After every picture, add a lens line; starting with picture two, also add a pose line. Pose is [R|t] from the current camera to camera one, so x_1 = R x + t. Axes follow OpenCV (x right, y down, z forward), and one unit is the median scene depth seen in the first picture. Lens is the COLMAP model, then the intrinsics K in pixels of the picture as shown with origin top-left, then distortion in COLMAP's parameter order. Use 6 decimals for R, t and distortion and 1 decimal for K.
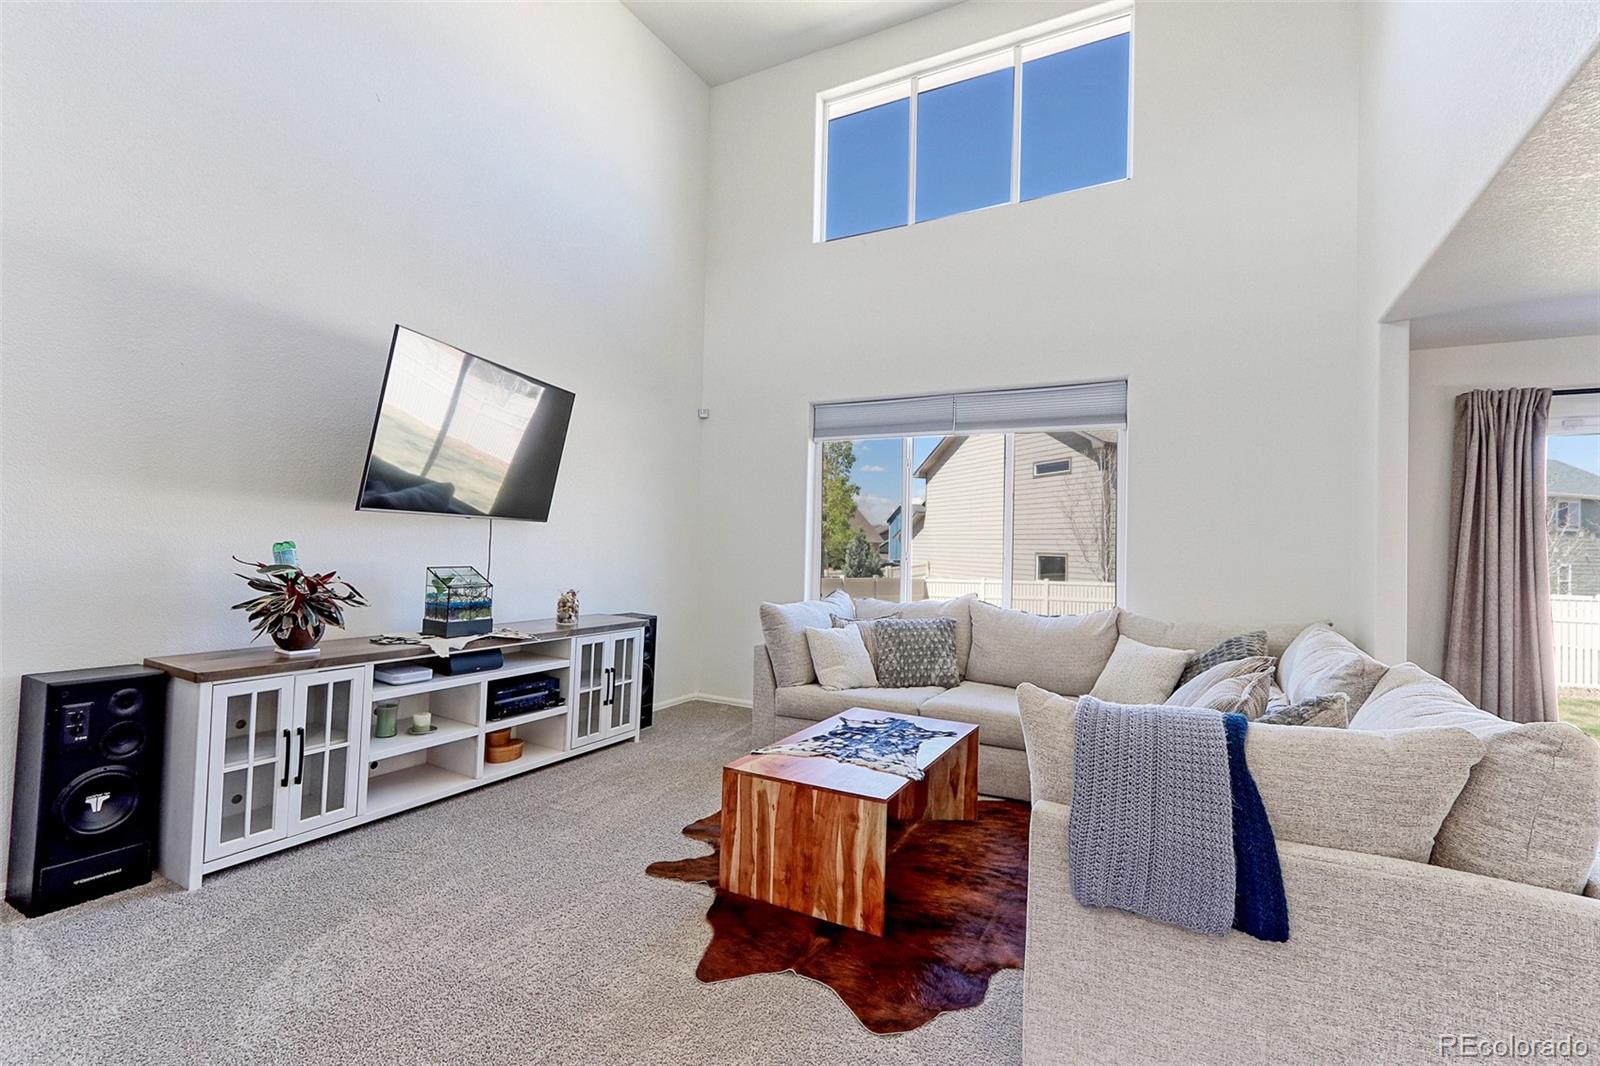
lens RADIAL K [[731.5, 0, 795.6], [0, 731.5, 532.8], [0, 0, 1]] dist [-0.001260, 0.001070]
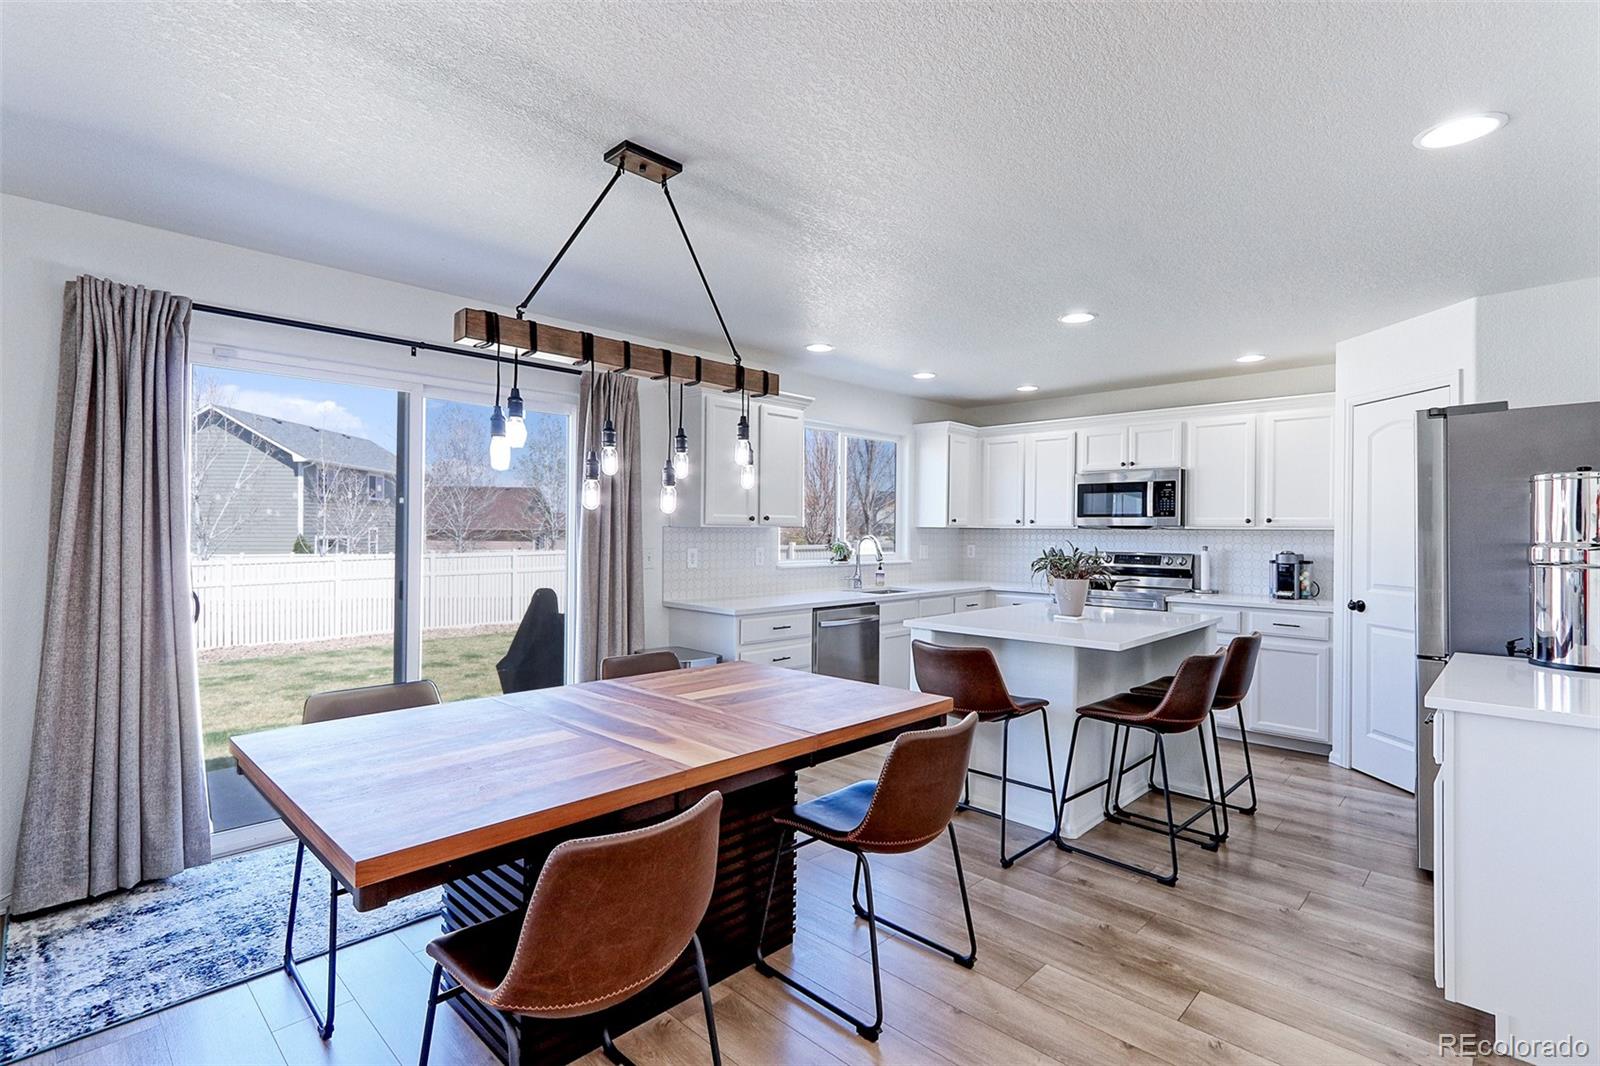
lens RADIAL K [[754.4, 0, 800.0], [0, 754.4, 530.2], [0, 0, 1]] dist [0.001501, 0.000302]
pose [[0.259162, -0.022894, 0.965563, 0.429326], [-0.017495, 0.999444, 0.028393, 0.009482], [-0.965675, -0.024250, 0.258617, 0.177017]]
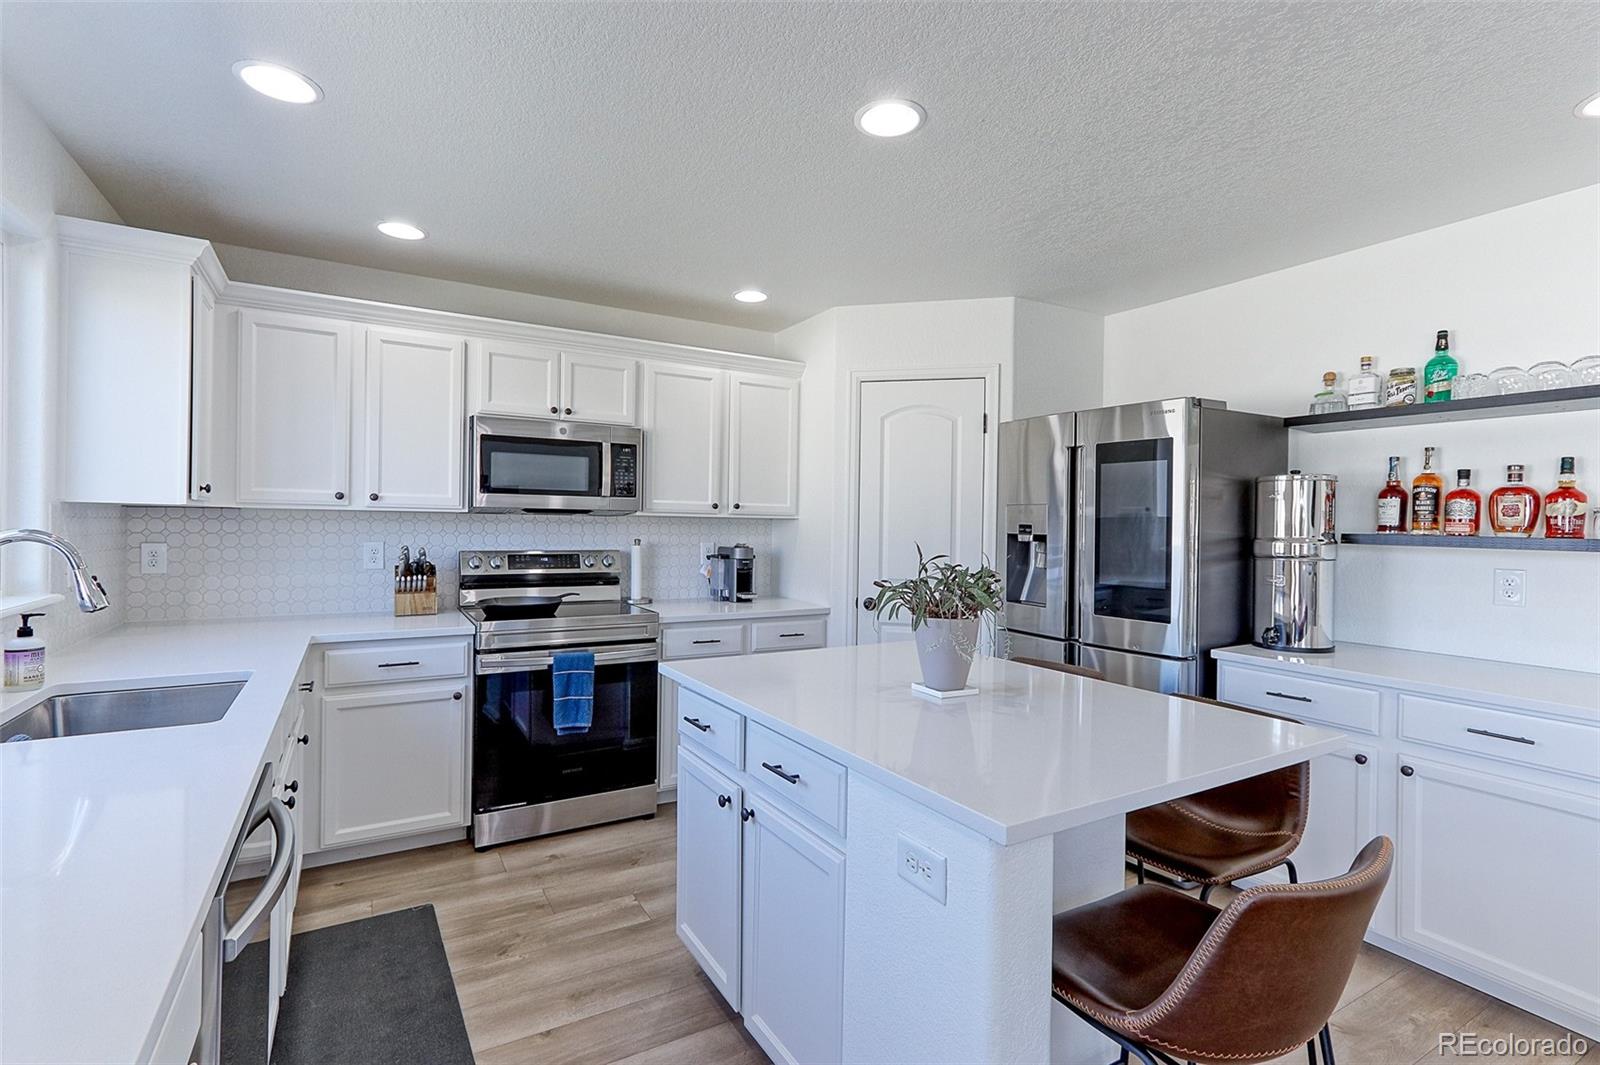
lens RADIAL K [[743.7, 0, 800.0], [0, 743.7, 532.5], [0, 0, 1]] dist [0.000442, 0.000551]
pose [[-0.856899, -0.044536, 0.513557, 1.299183], [-0.045547, 0.998906, 0.010628, 0.037039], [-0.513469, -0.014284, -0.857989, 0.577691]]
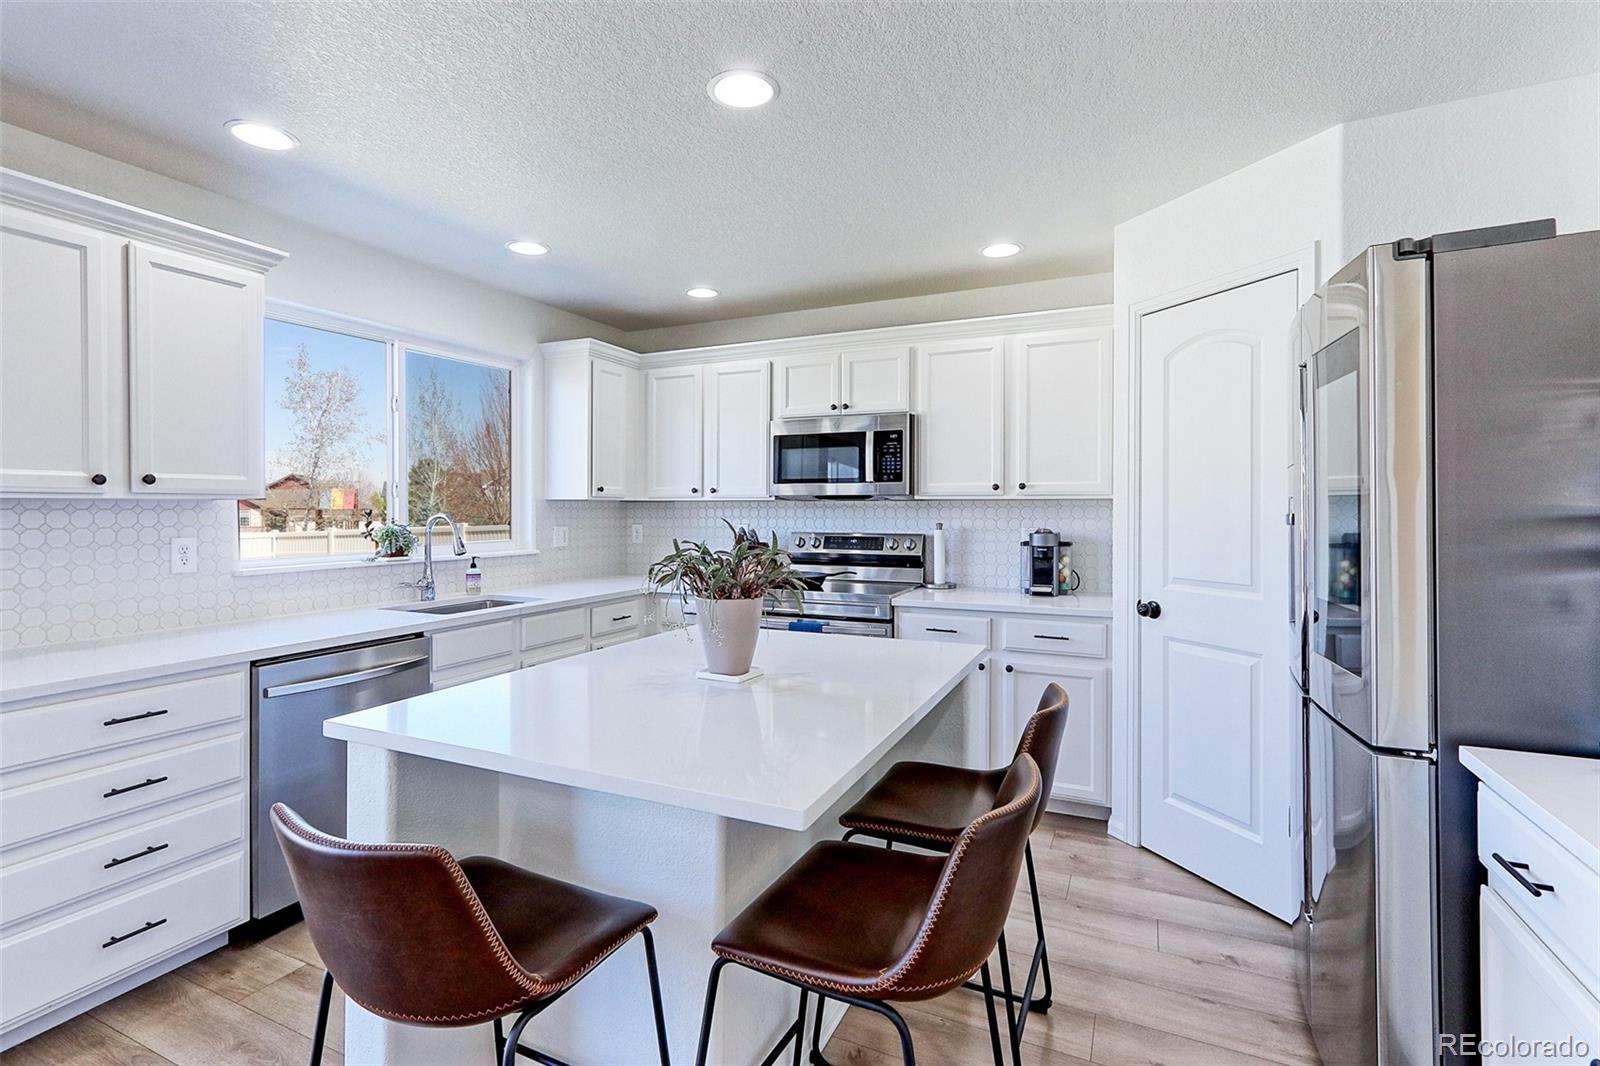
lens RADIAL K [[750.3, 0, 774.4], [0, 750.3, 513.5], [0, 0, 1]] dist [-0.038598, 0.000022]
pose [[-0.052016, -0.032243, 0.998126, 1.004280], [-0.017823, 0.999349, 0.031354, 0.025785], [-0.998487, -0.016159, -0.052557, 0.083021]]
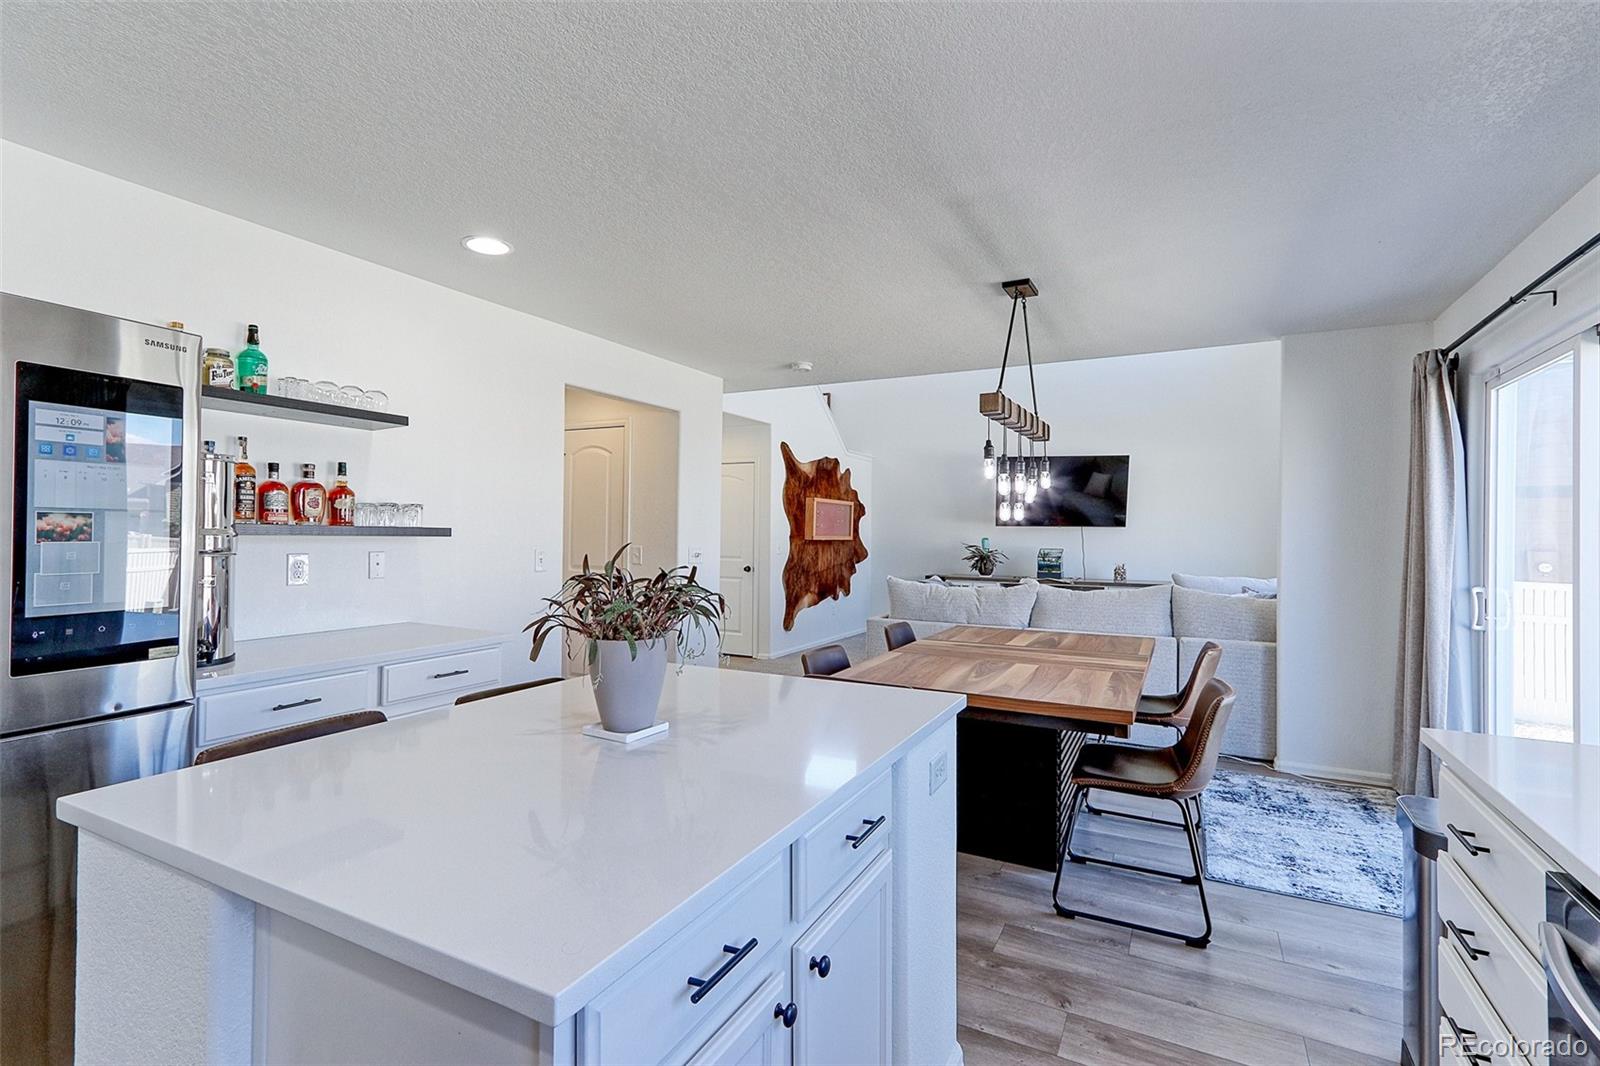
lens RADIAL K [[754.4, 0, 800.0], [0, 754.4, 530.2], [0, 0, 1]] dist [0.001501, 0.000302]
pose [[0.024595, -0.028266, -0.999298, 1.895220], [0.007574, 0.999577, -0.028088, 0.049832], [0.999669, -0.006878, 0.024798, 0.170235]]
